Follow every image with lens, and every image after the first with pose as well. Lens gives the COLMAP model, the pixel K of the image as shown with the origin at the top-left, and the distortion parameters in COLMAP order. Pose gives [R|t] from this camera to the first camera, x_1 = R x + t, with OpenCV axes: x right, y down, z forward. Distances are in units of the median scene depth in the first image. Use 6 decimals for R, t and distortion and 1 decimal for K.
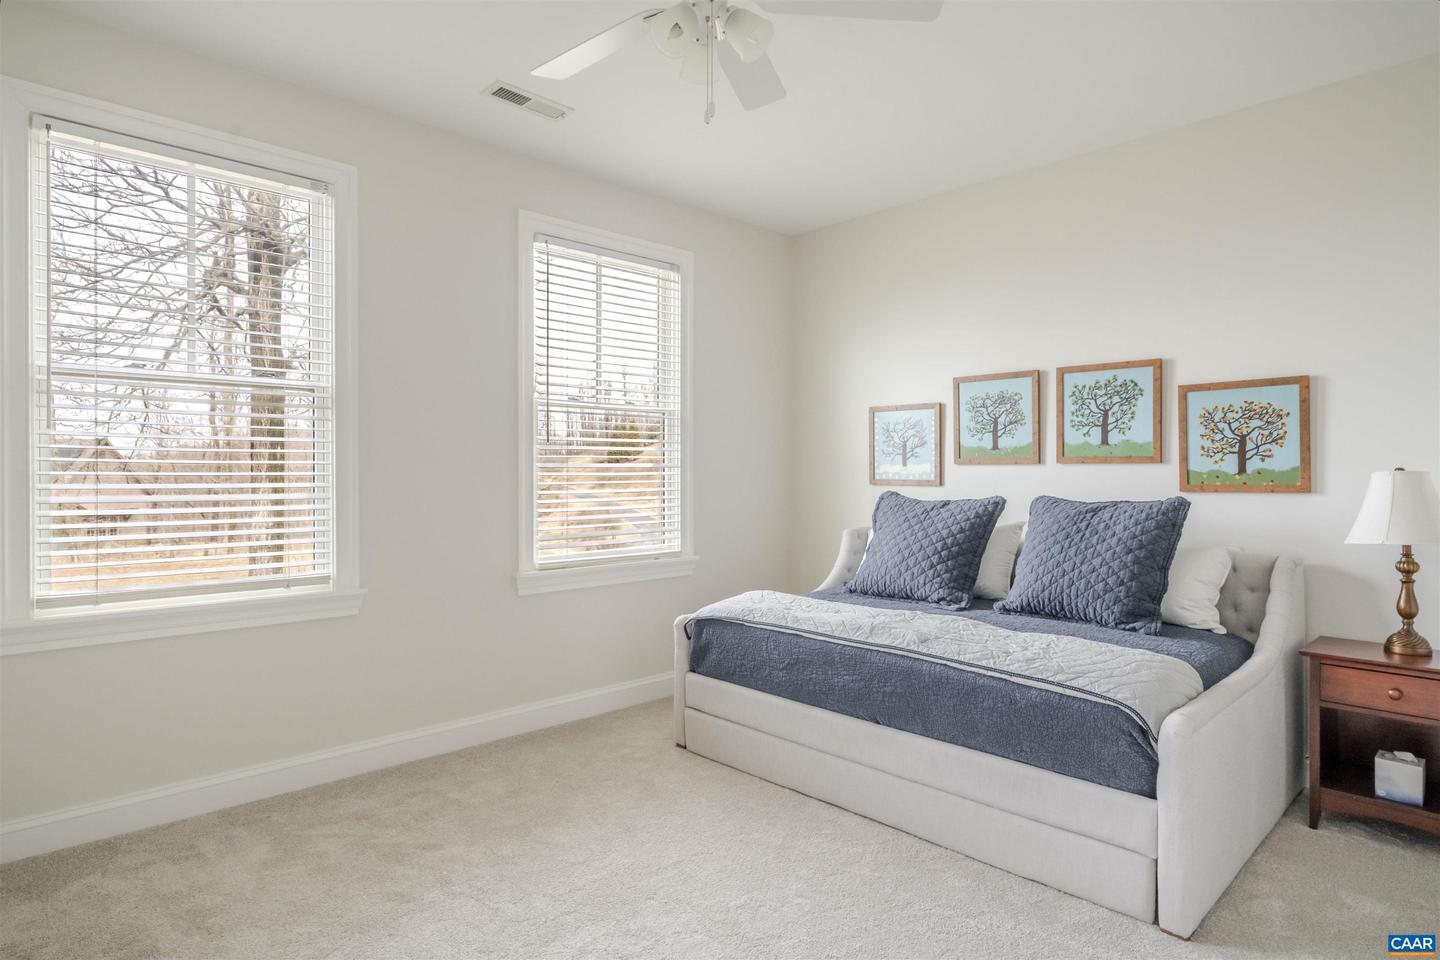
lens RADIAL K [[797.2, 0, 720.0], [0, 797.2, 480.0], [0, 0, 1]] dist [-0.001934, -0.001374]
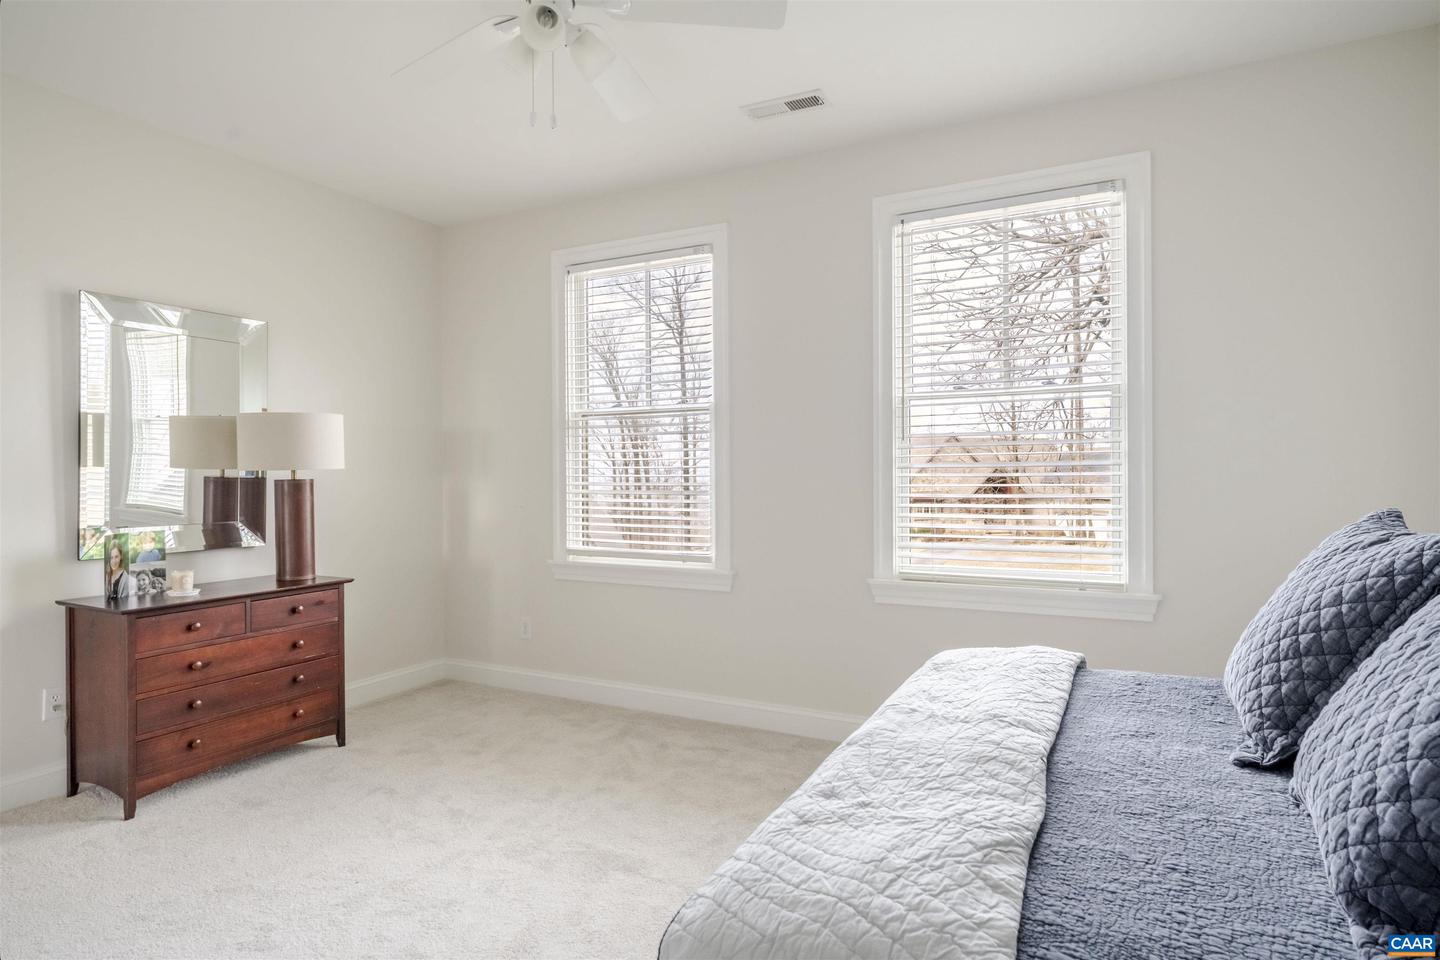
lens RADIAL K [[784.4, 0, 719.8], [0, 784.4, 486.5], [0, 0, 1]] dist [-0.025998, -0.000245]
pose [[0.320520, 0.009216, -0.947197, 0.721156], [-0.006226, 0.999952, 0.007623, 0.000289], [0.947221, 0.003454, 0.320562, 0.656253]]
